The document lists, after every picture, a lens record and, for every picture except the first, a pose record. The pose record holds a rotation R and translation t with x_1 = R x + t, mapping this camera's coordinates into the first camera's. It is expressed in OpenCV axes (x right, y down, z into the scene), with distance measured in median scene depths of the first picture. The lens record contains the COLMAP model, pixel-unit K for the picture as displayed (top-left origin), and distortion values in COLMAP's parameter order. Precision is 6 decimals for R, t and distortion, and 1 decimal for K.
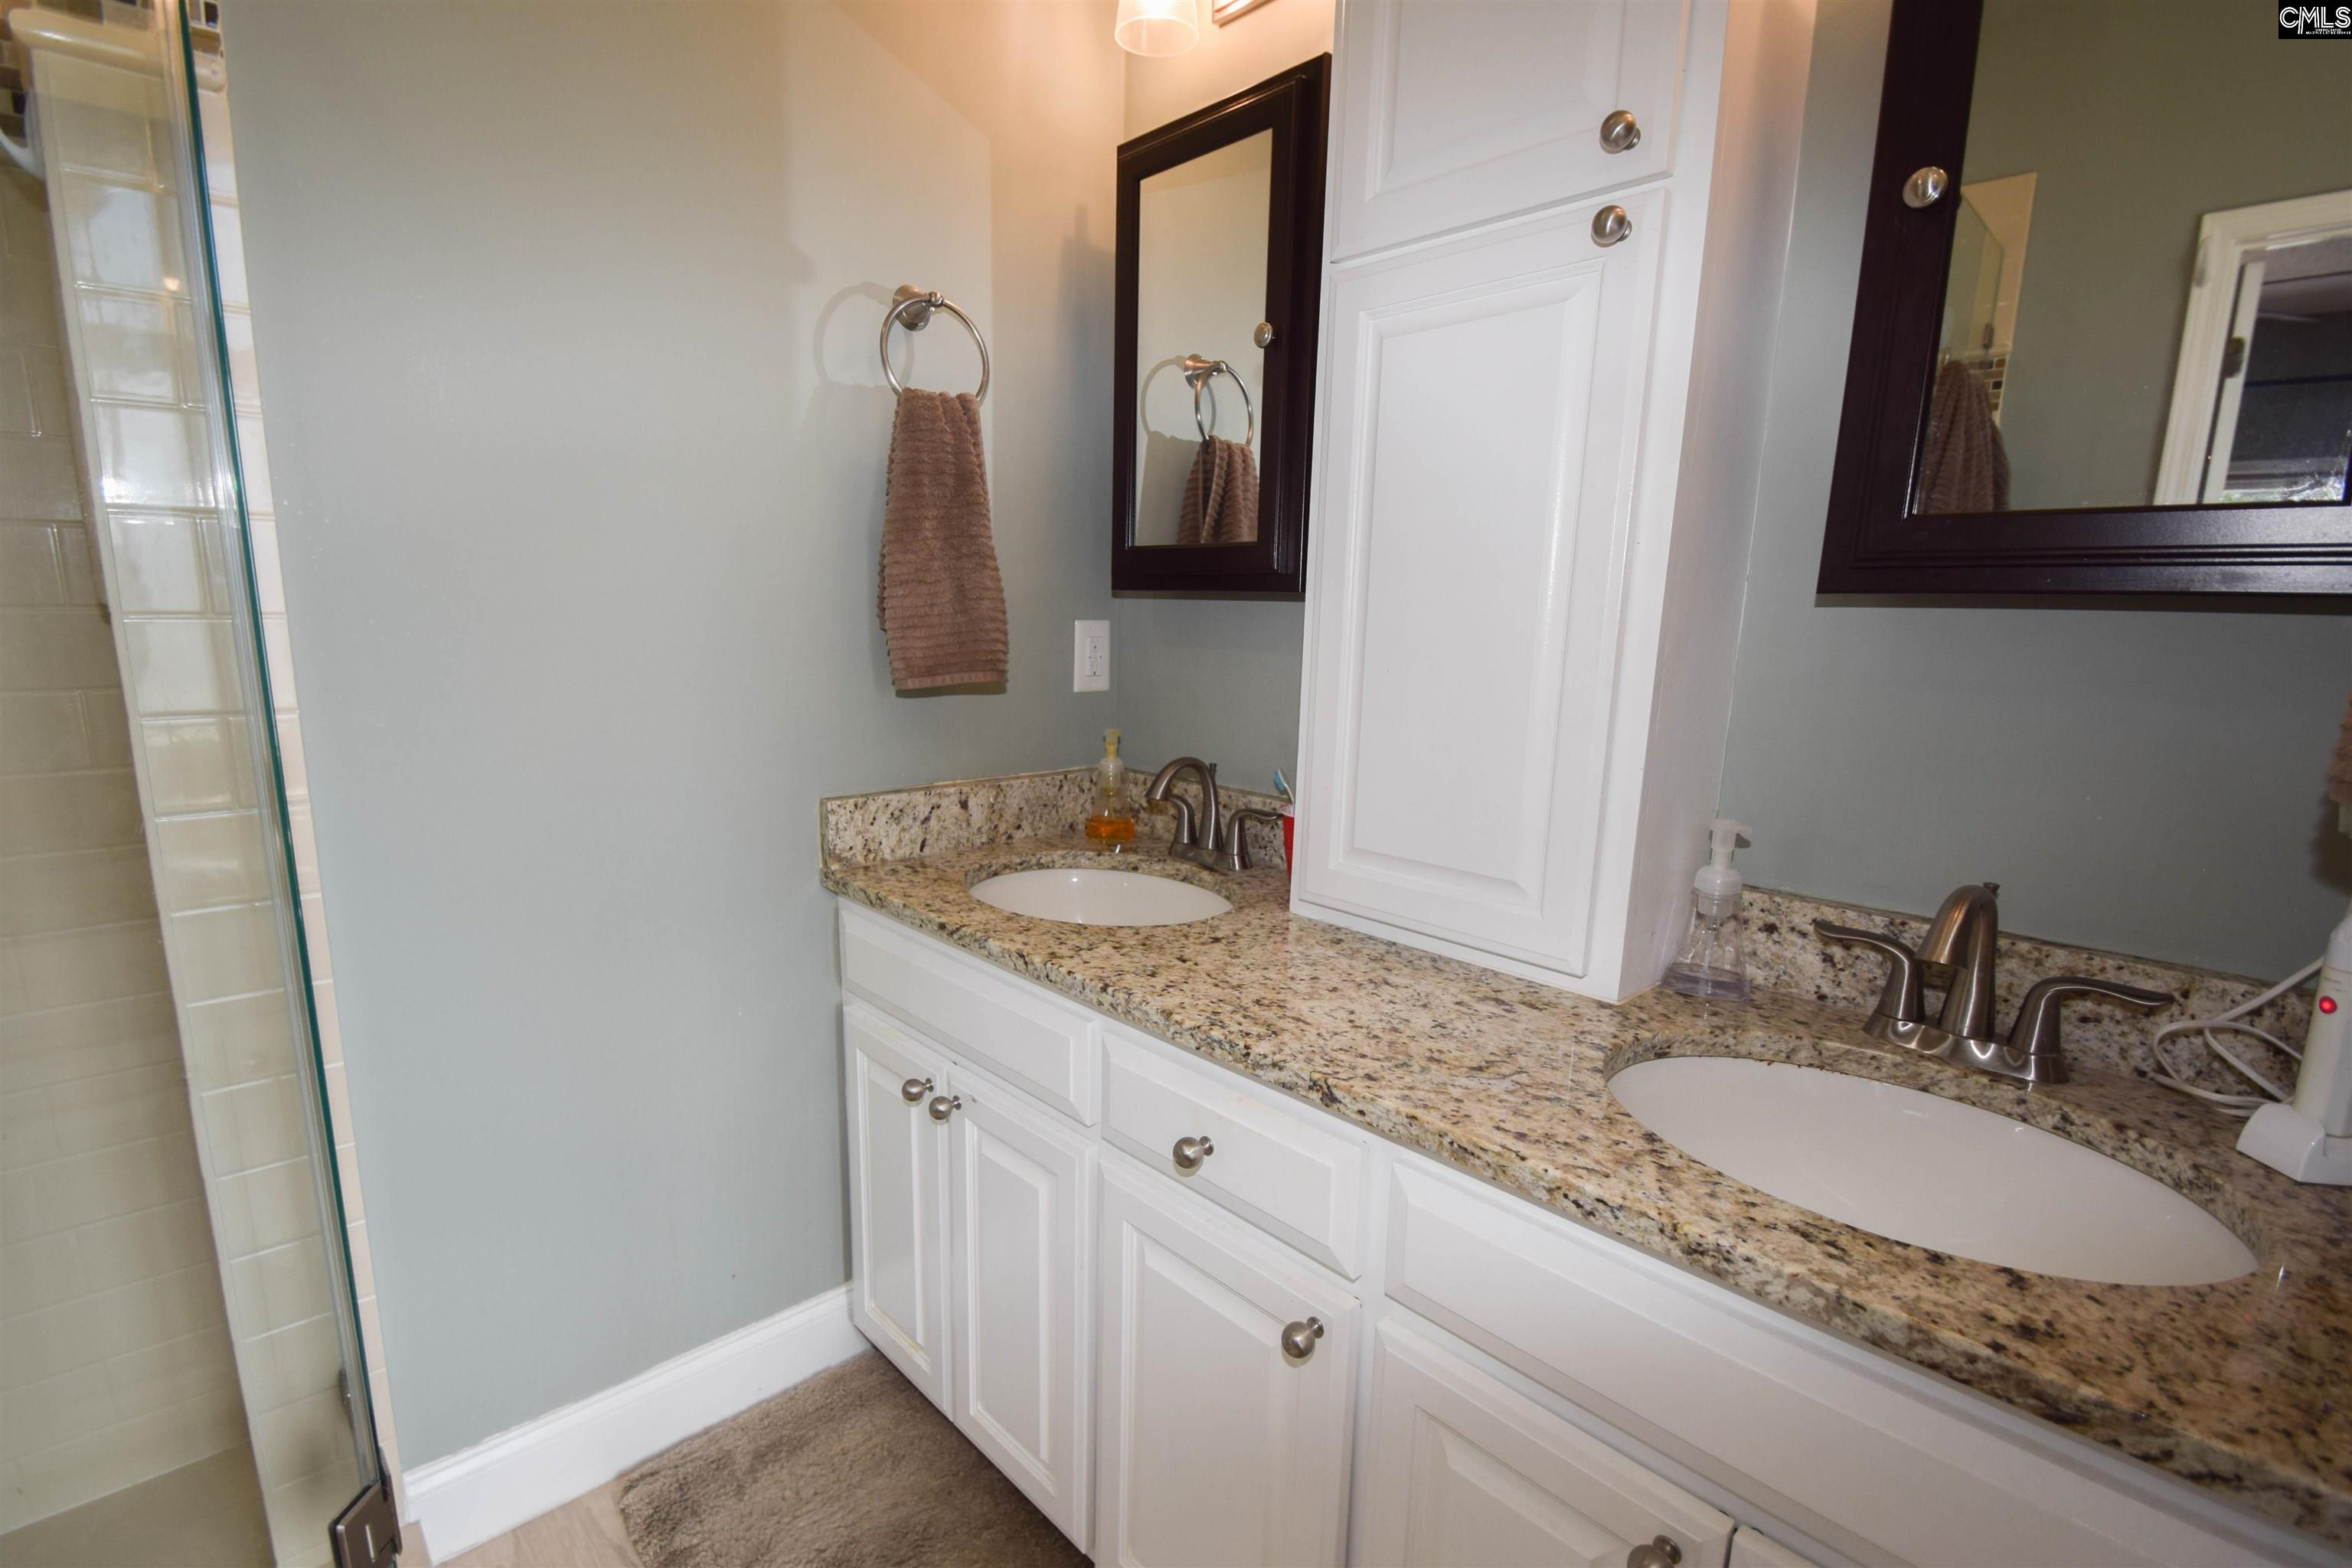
lens RADIAL K [[1044.6, 0, 1151.9], [0, 1044.6, 794.1], [0, 0, 1]] dist [0.000085, -0.007356]
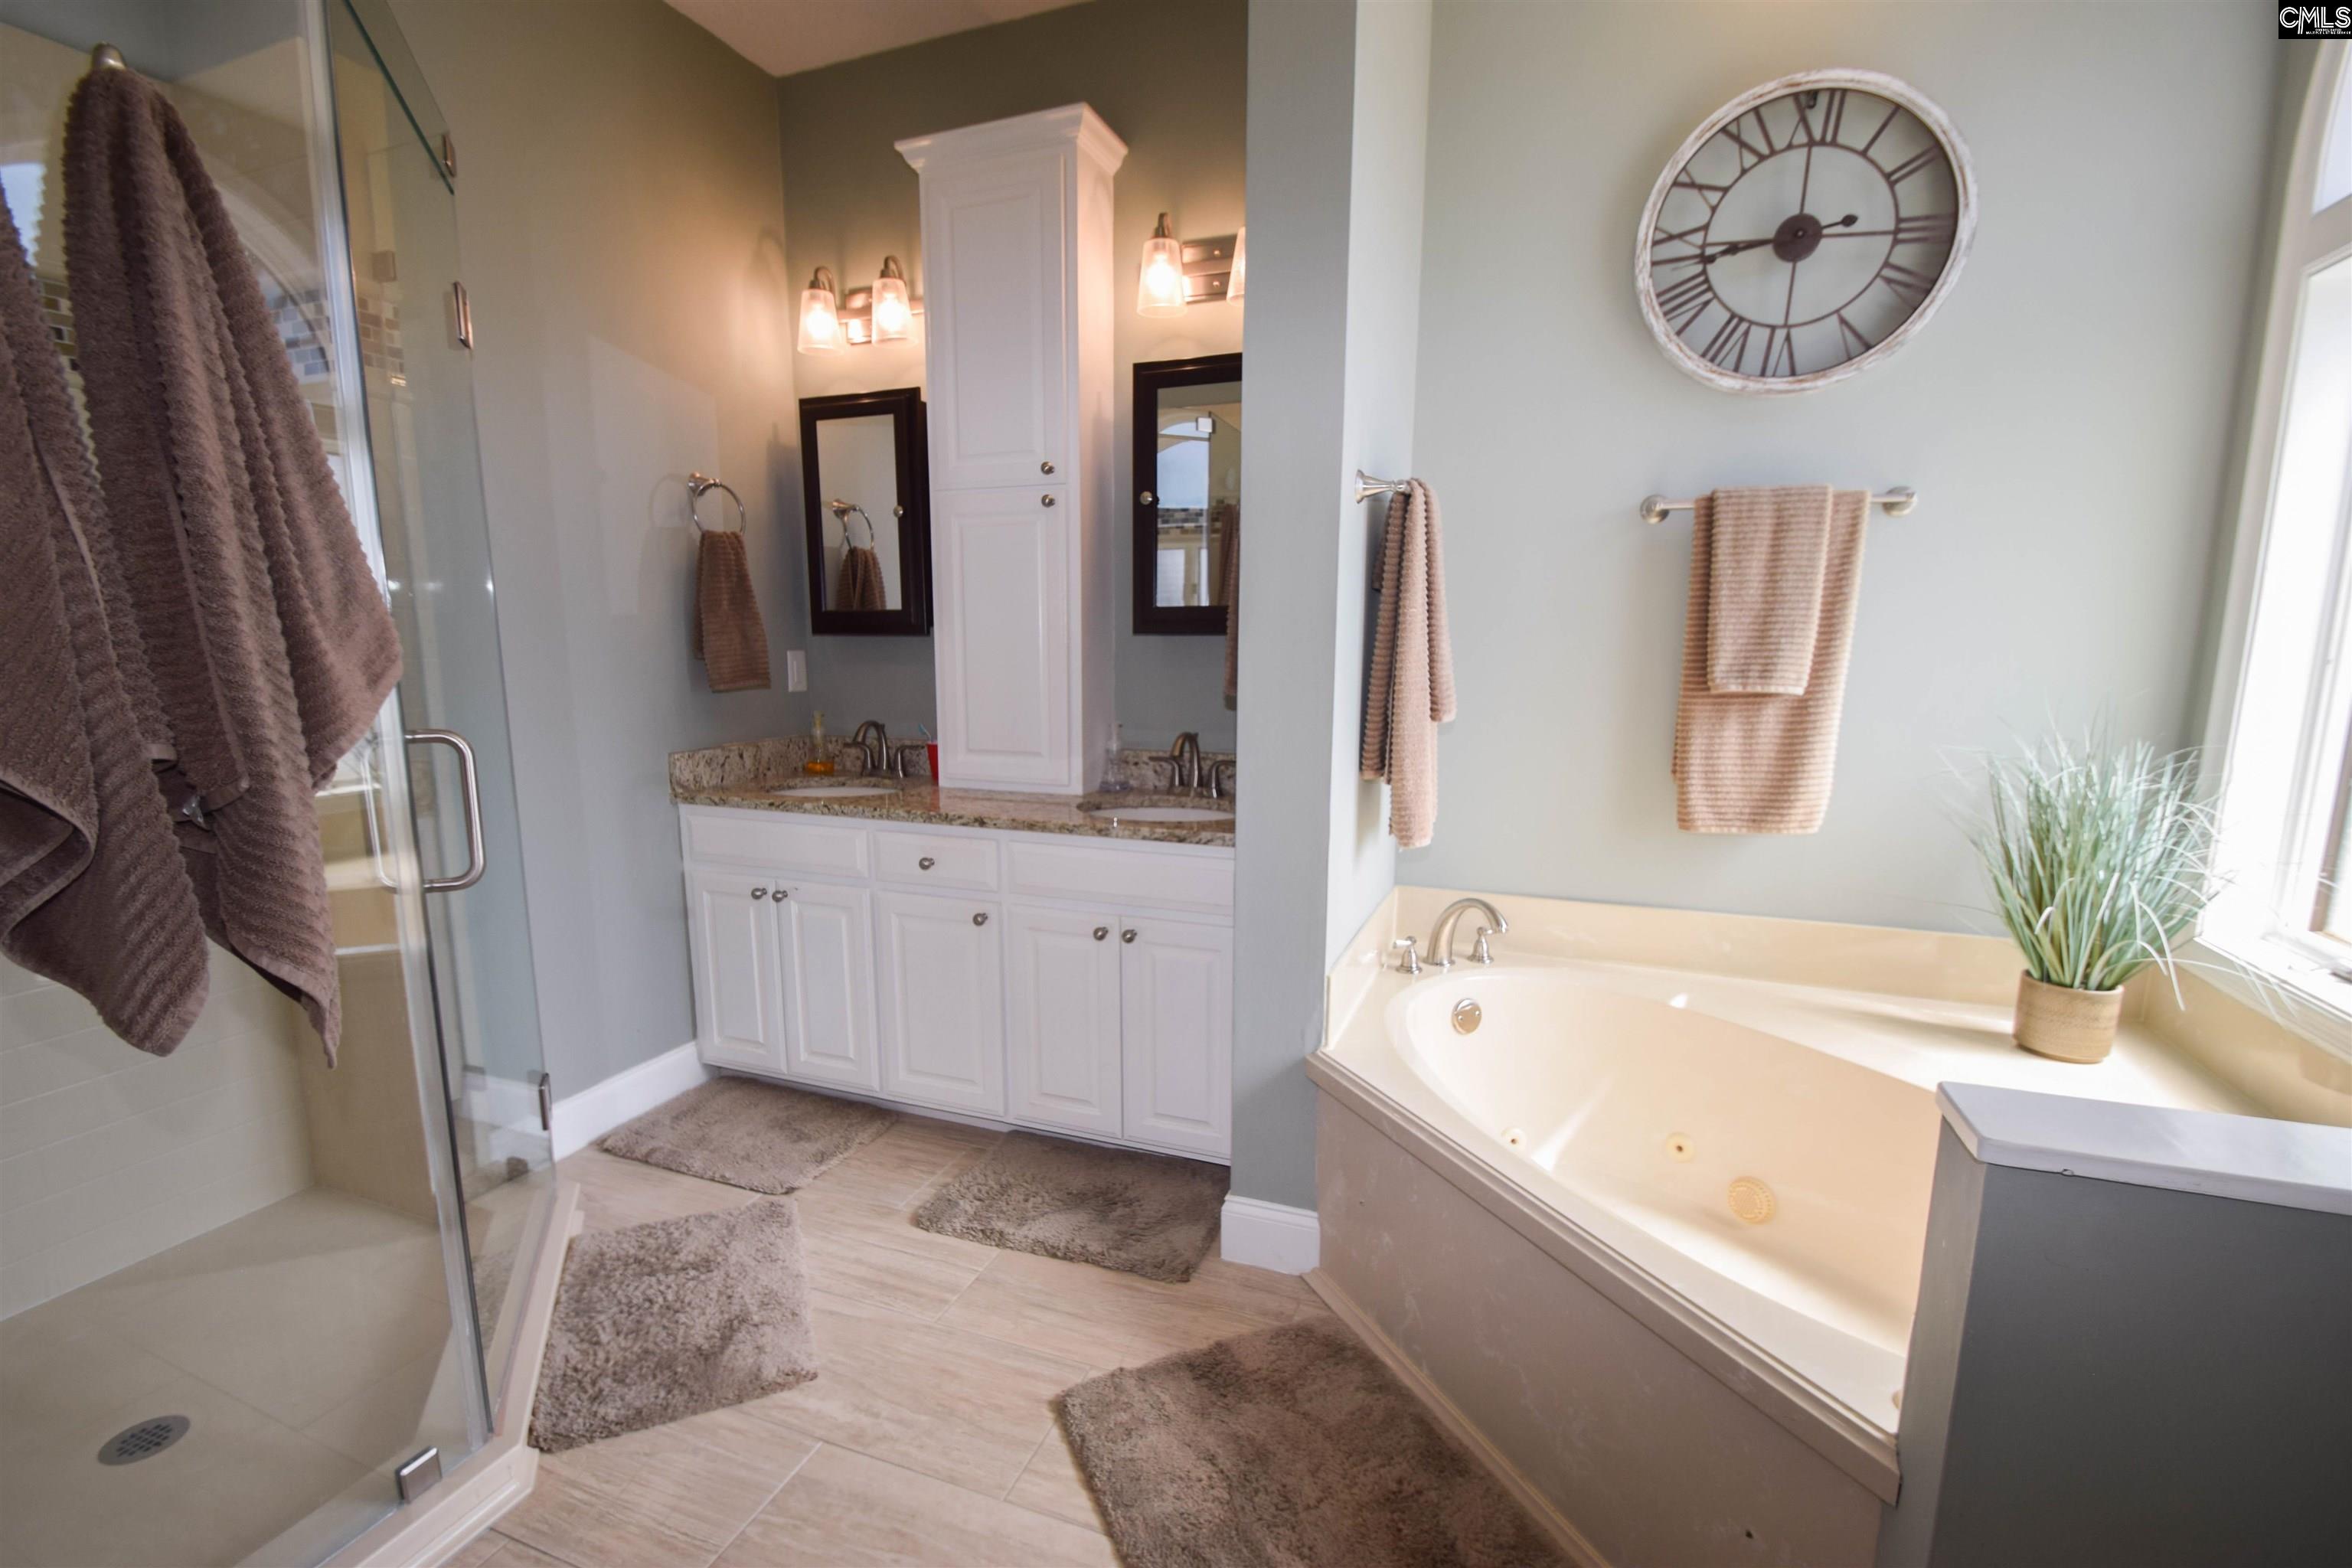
lens RADIAL K [[1044.6, 0, 1174.2], [0, 1044.6, 803.7], [0, 0, 1]] dist [0.000085, -0.007356]
pose [[0.885660, -0.094874, 0.454539, -0.377755], [0.101065, 0.994822, 0.010721, 0.161256], [-0.453202, 0.036443, 0.890662, -1.005397]]
